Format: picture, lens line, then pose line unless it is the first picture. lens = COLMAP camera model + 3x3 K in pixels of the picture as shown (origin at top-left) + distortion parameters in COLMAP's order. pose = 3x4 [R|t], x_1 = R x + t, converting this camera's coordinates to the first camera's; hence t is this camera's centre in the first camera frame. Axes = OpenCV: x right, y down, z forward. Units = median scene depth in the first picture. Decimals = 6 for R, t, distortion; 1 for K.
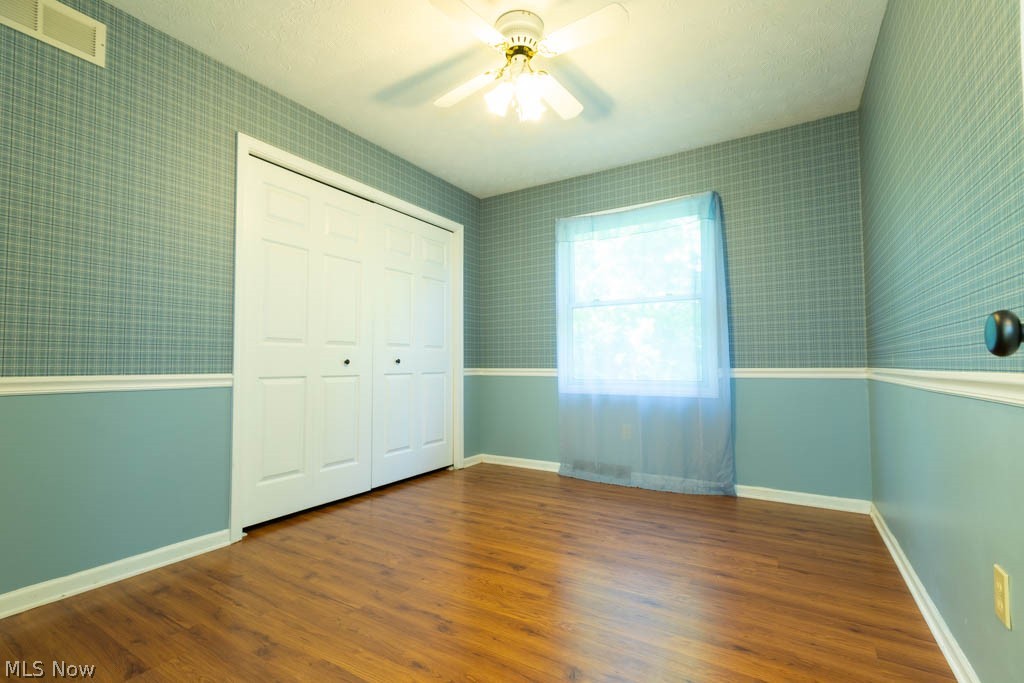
lens RADIAL K [[459.4, 0, 506.8], [0, 459.4, 347.5], [0, 0, 1]] dist [0.007302, -0.001832]
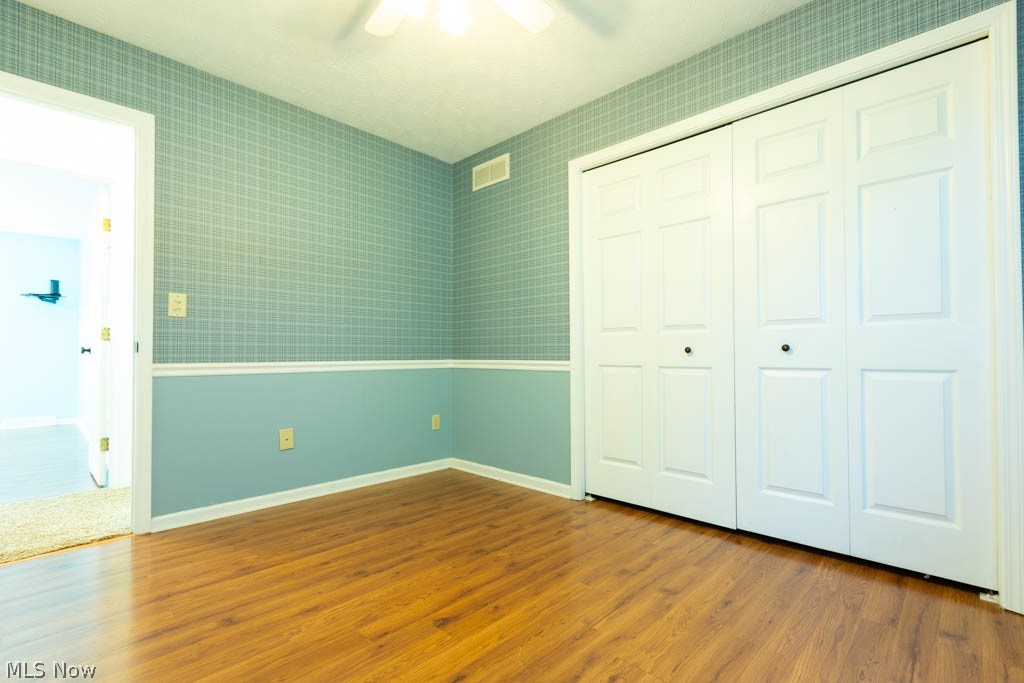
lens RADIAL K [[459.4, 0, 505.1], [0, 459.4, 346.6], [0, 0, 1]] dist [0.007302, -0.001832]
pose [[-0.207739, -0.012517, -0.978104, 0.631579], [0.039950, 0.998975, -0.021269, 0.037060], [0.977368, -0.043494, -0.207026, 1.072570]]
